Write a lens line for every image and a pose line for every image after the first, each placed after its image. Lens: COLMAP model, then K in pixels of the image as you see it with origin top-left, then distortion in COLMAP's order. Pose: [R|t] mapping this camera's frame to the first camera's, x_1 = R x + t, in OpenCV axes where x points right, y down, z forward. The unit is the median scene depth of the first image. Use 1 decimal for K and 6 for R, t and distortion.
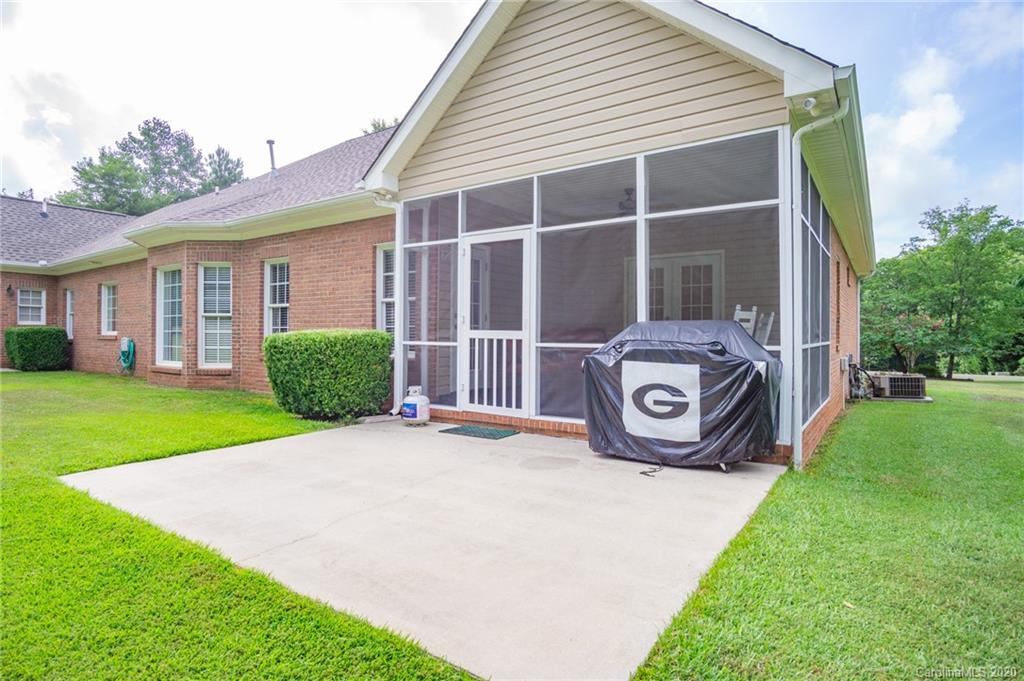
lens RADIAL K [[546.3, 0, 512.8], [0, 546.3, 337.4], [0, 0, 1]] dist [-0.017919, 0.001933]
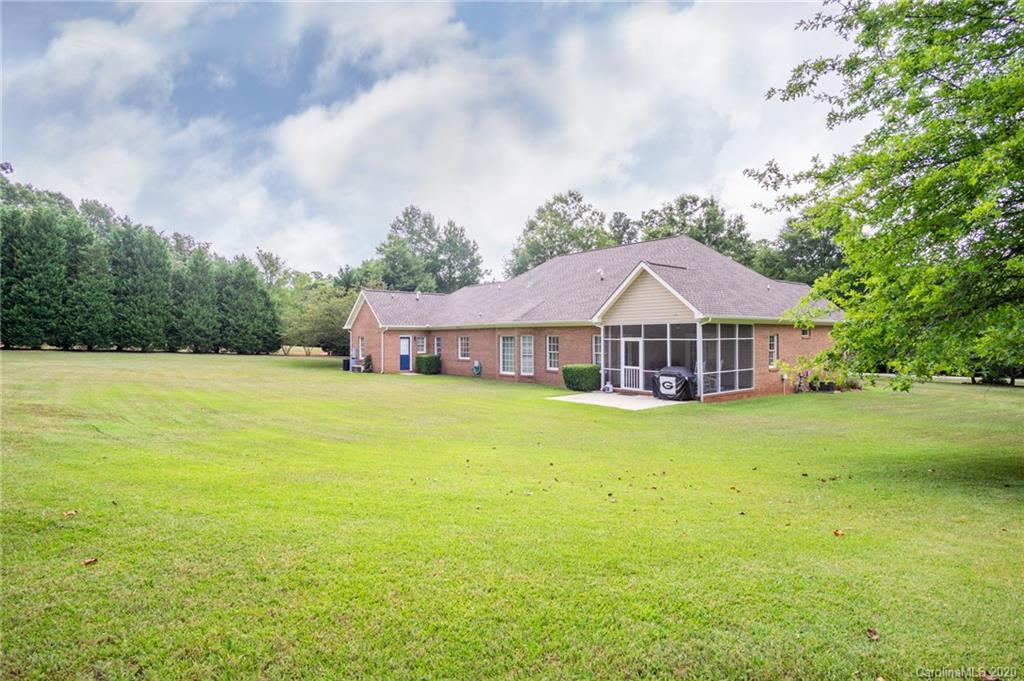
lens RADIAL K [[546.3, 0, 512.5], [0, 546.3, 338.6], [0, 0, 1]] dist [-0.017919, 0.001933]
pose [[0.960474, -0.008336, -0.278244, 0.189339], [0.008430, 0.999964, -0.000858, -0.175847], [0.278241, -0.001521, 0.960510, -2.343869]]
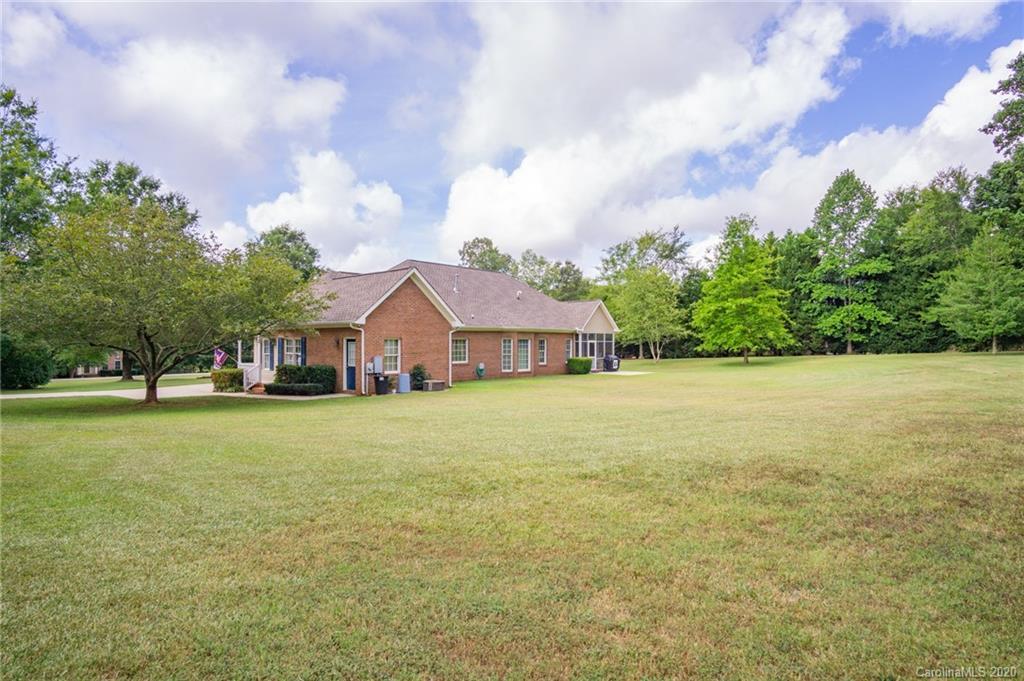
lens RADIAL K [[546.3, 0, 511.6], [0, 546.3, 338.7], [0, 0, 1]] dist [-0.017919, 0.001933]
pose [[0.113775, -0.010175, 0.993454, -5.864666], [-0.003981, 0.999935, 0.010698, -0.254651], [-0.993499, -0.005172, 0.113727, 1.093155]]
